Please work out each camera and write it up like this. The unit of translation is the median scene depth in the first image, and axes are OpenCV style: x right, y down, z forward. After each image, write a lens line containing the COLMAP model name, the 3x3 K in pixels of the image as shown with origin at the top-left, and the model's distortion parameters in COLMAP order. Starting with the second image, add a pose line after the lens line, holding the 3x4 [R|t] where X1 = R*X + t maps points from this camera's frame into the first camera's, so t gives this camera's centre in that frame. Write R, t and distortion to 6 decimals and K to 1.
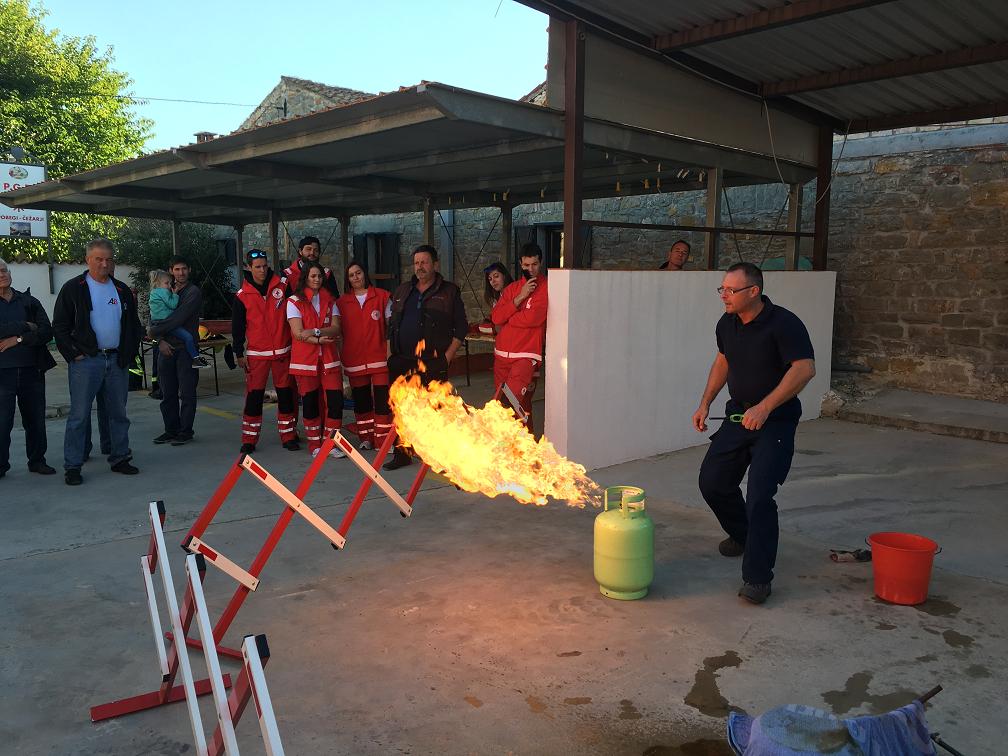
lens RADIAL K [[849.8, 0, 504.7], [0, 849.8, 389.3], [0, 0, 1]] dist [0.081539, -0.094919]
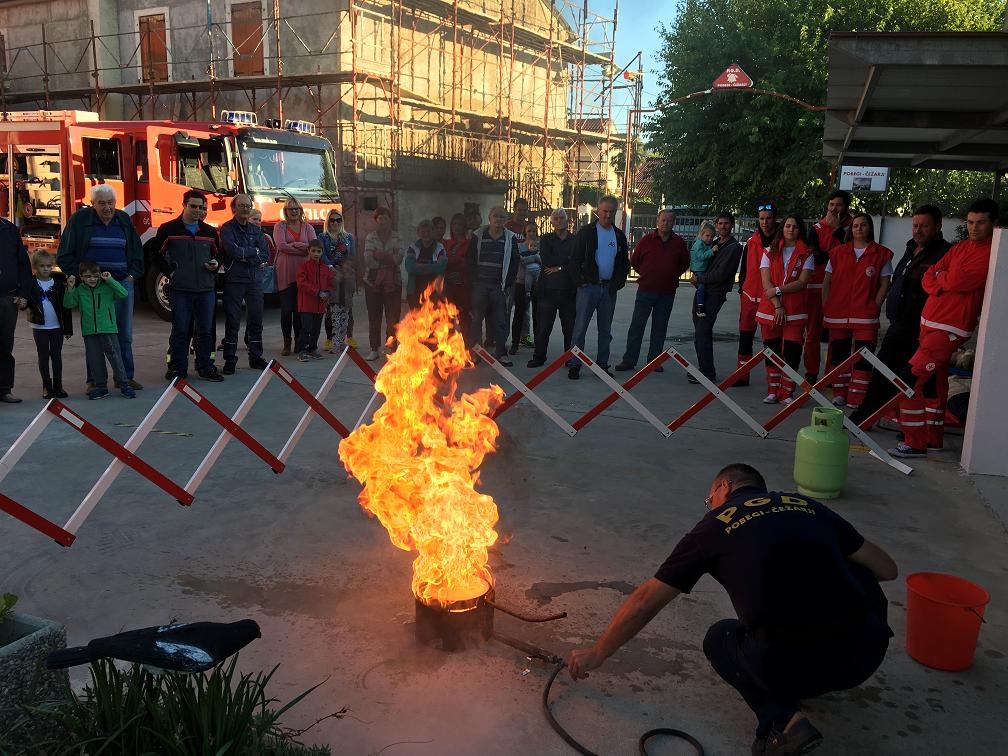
lens RADIAL K [[862.3, 0, 499.2], [0, 862.3, 377.0], [0, 0, 1]] dist [0.083199, -0.104356]
pose [[0.488090, 0.174042, -0.855264, 0.426262], [-0.142614, 0.982650, 0.118576, -0.020814], [0.861063, 0.064097, 0.504443, 0.117569]]
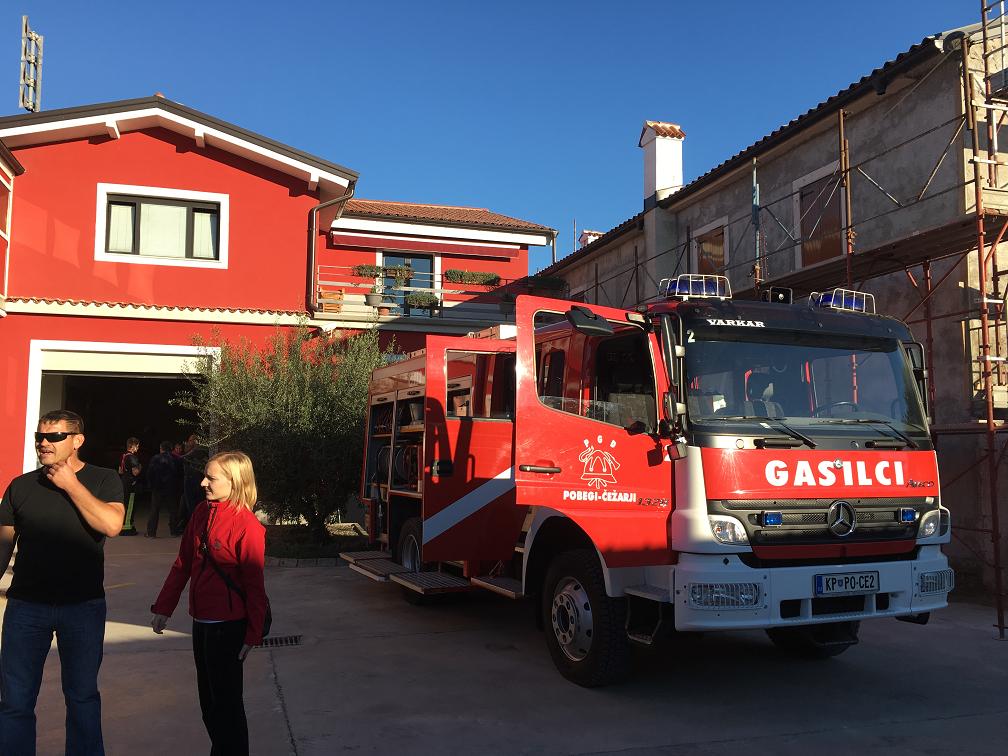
lens RADIAL K [[849.8, 0, 504.7], [0, 849.8, 389.3], [0, 0, 1]] dist [0.081539, -0.094919]
pose [[-0.207982, -0.083334, -0.974576, -0.280769], [-0.142236, 0.988350, -0.054157, -0.059331], [0.967736, 0.127356, -0.217412, 0.424578]]
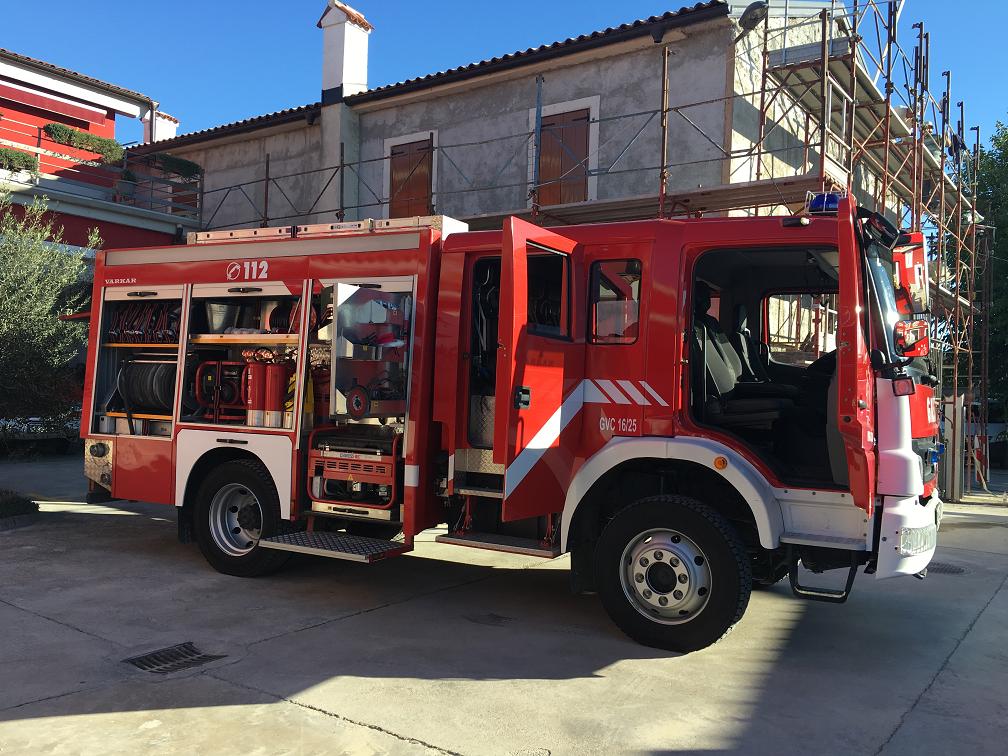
lens RADIAL K [[862.3, 0, 499.2], [0, 862.3, 377.0], [0, 0, 1]] dist [0.083199, -0.104356]
pose [[0.418409, -0.013021, -0.908165, -0.488649], [-0.155178, 0.984171, -0.085604, 0.012703], [0.894904, 0.176745, 0.409766, -0.017019]]
